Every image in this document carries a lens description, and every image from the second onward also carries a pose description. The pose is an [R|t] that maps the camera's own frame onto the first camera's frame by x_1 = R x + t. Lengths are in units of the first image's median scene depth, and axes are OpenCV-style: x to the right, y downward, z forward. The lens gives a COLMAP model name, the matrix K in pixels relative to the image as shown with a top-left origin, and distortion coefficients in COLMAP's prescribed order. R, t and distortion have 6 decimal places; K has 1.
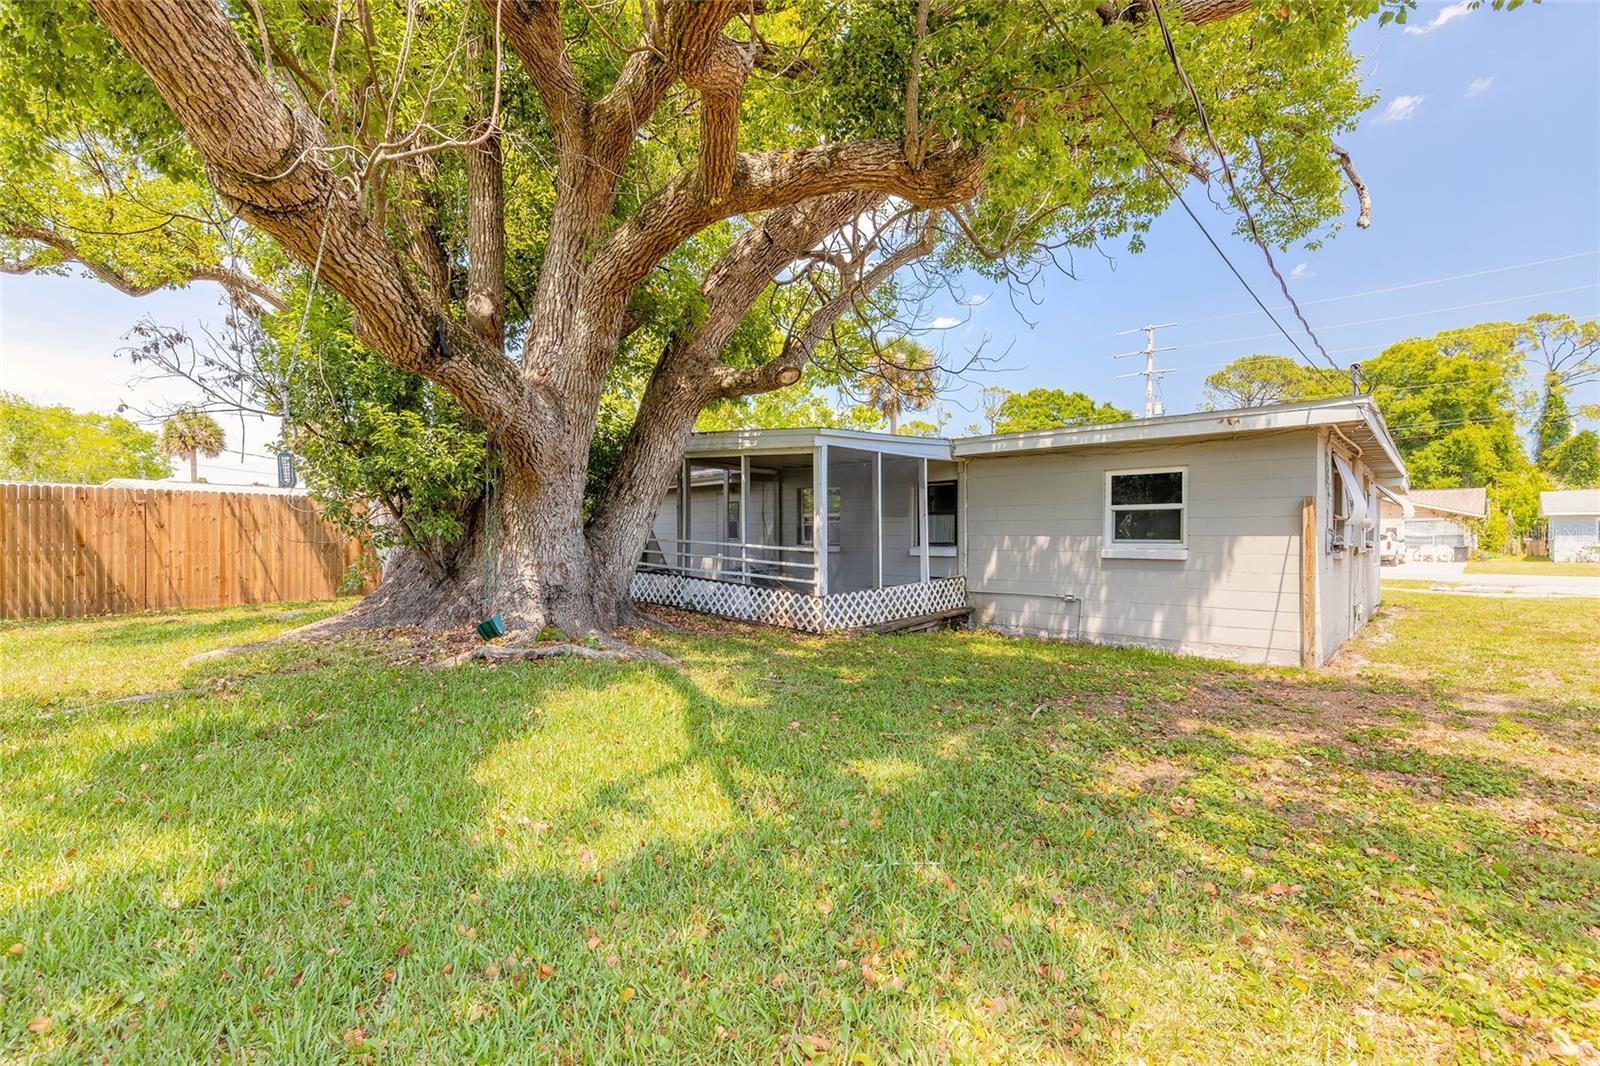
lens RADIAL K [[722.5, 0, 800.4], [0, 722.5, 534.0], [0, 0, 1]] dist [0.008879, -0.000210]
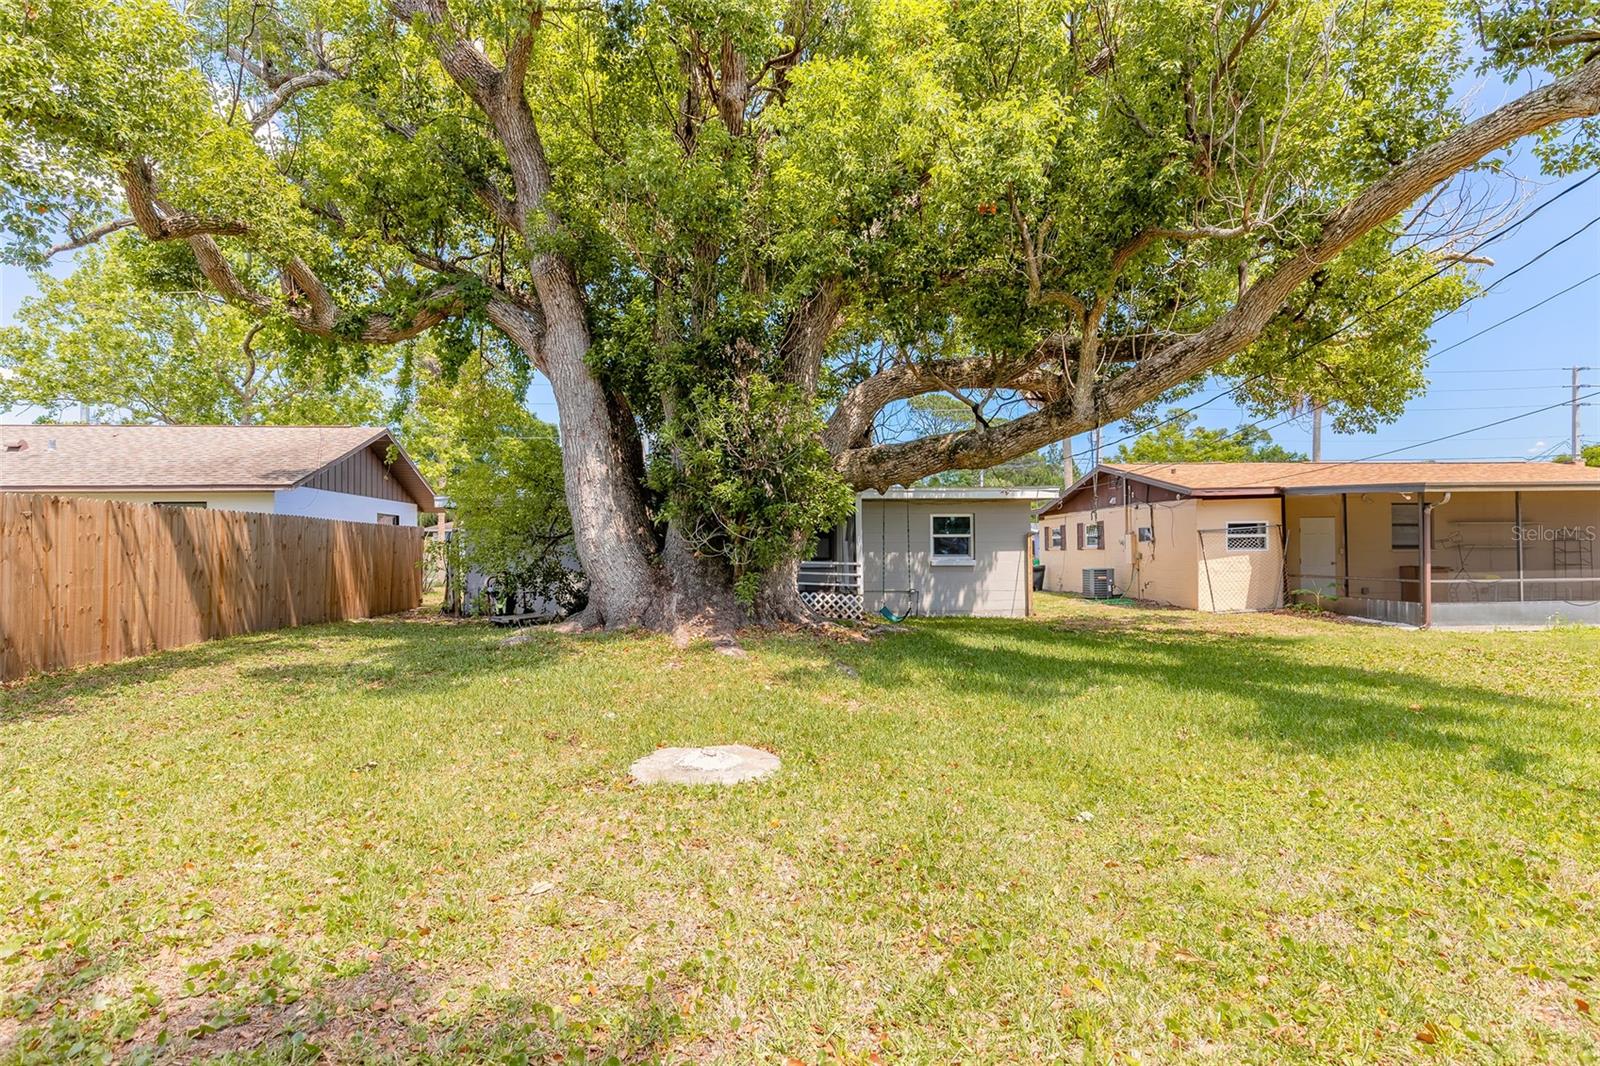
lens RADIAL K [[829.4, 0, 799.3], [0, 829.4, 532.5], [0, 0, 1]] dist [0.000022, -0.000025]
pose [[0.668815, 0.009490, 0.743368, -1.260568], [0.000186, 0.999916, -0.012933, -0.019643], [-0.743429, 0.008788, 0.668757, -0.060754]]
